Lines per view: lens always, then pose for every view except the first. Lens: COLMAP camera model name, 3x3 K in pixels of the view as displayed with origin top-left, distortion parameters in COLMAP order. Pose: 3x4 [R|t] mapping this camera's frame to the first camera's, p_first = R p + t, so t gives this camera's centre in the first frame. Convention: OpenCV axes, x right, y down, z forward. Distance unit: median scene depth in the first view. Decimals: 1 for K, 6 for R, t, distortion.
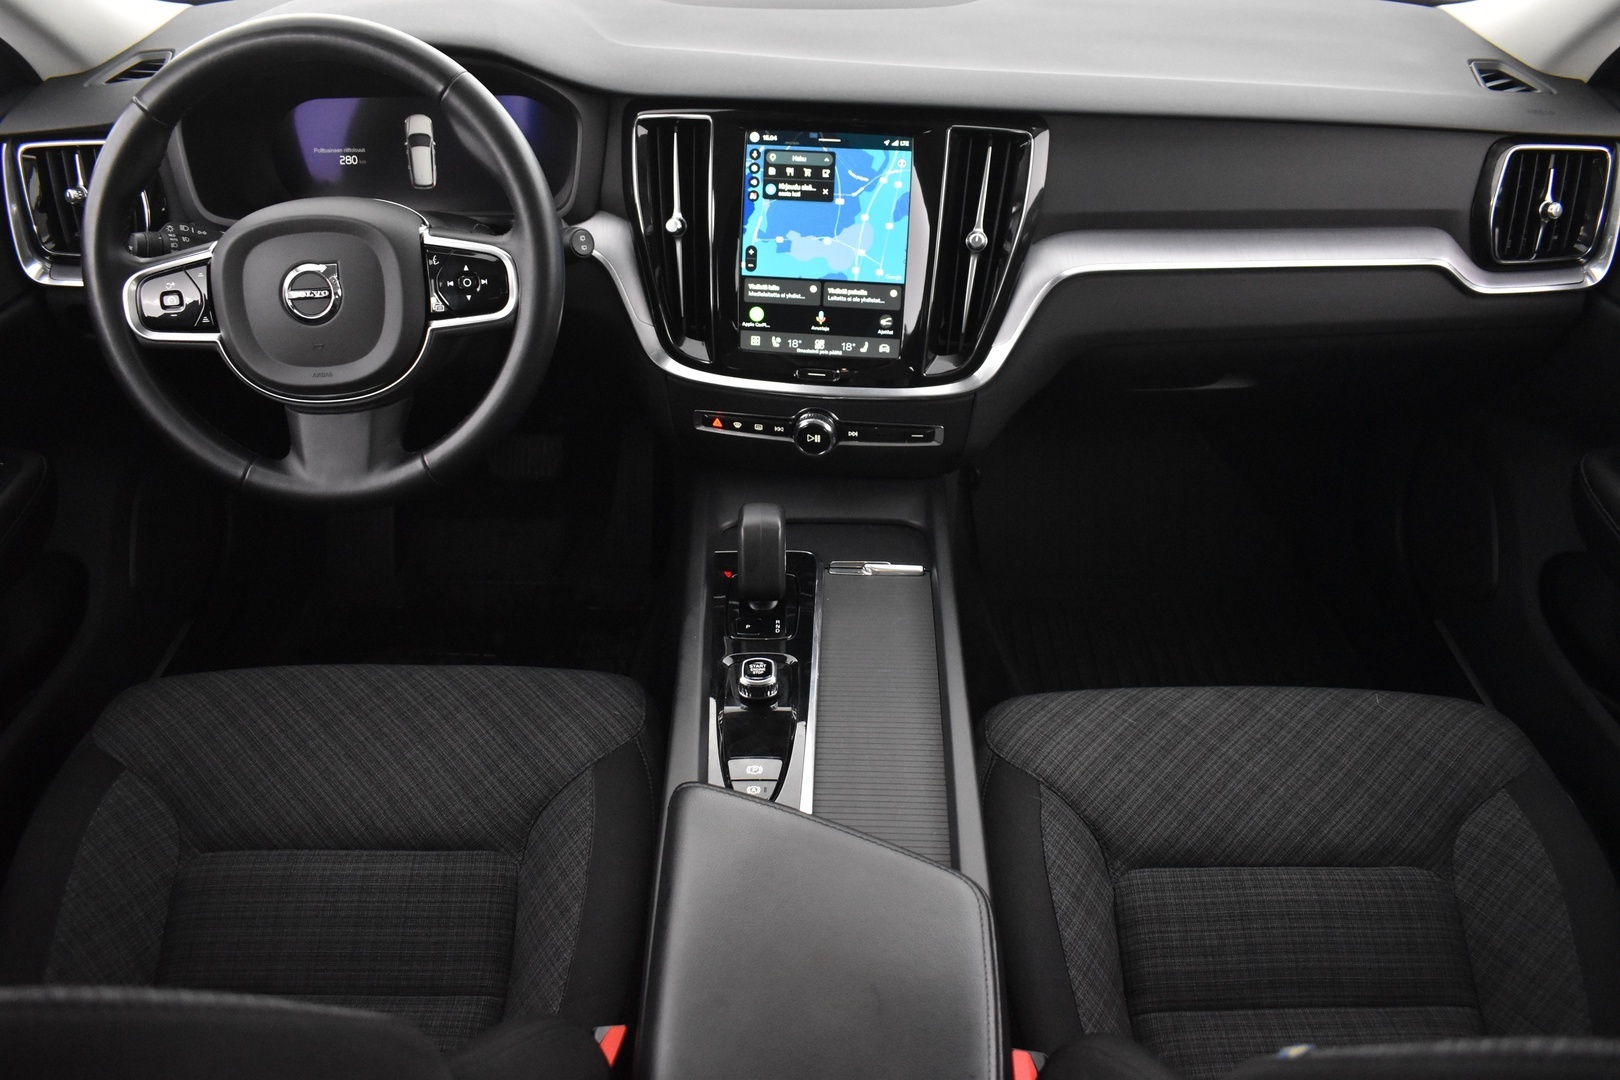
lens RADIAL K [[1264.2, 0, 806.1], [0, 1264.2, 541.6], [0, 0, 1]] dist [-0.089614, 0.006088]
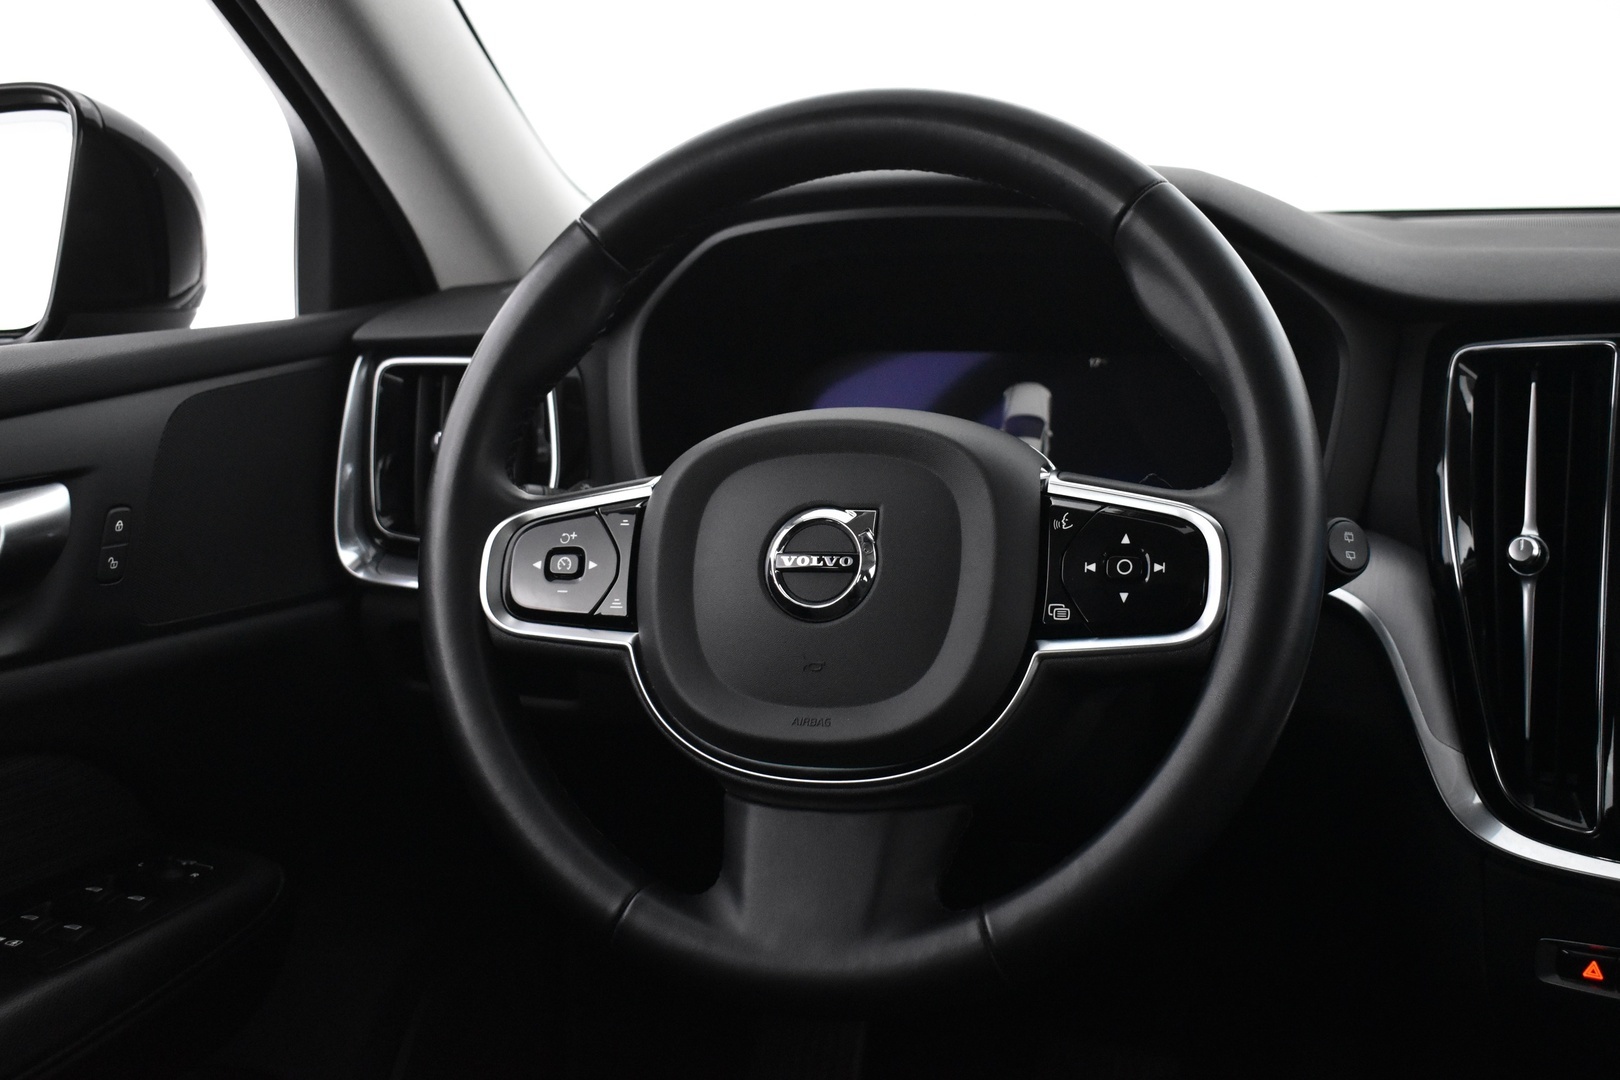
lens RADIAL K [[1971.5, 0, 815.1], [0, 1971.5, 460.8], [0, 0, 1]] dist [-0.078675, 0.000000]
pose [[0.938789, 0.031631, -0.343038, -0.105914], [-0.180724, 0.892968, -0.412246, 0.086699], [0.293282, 0.449007, 0.844025, 0.253991]]
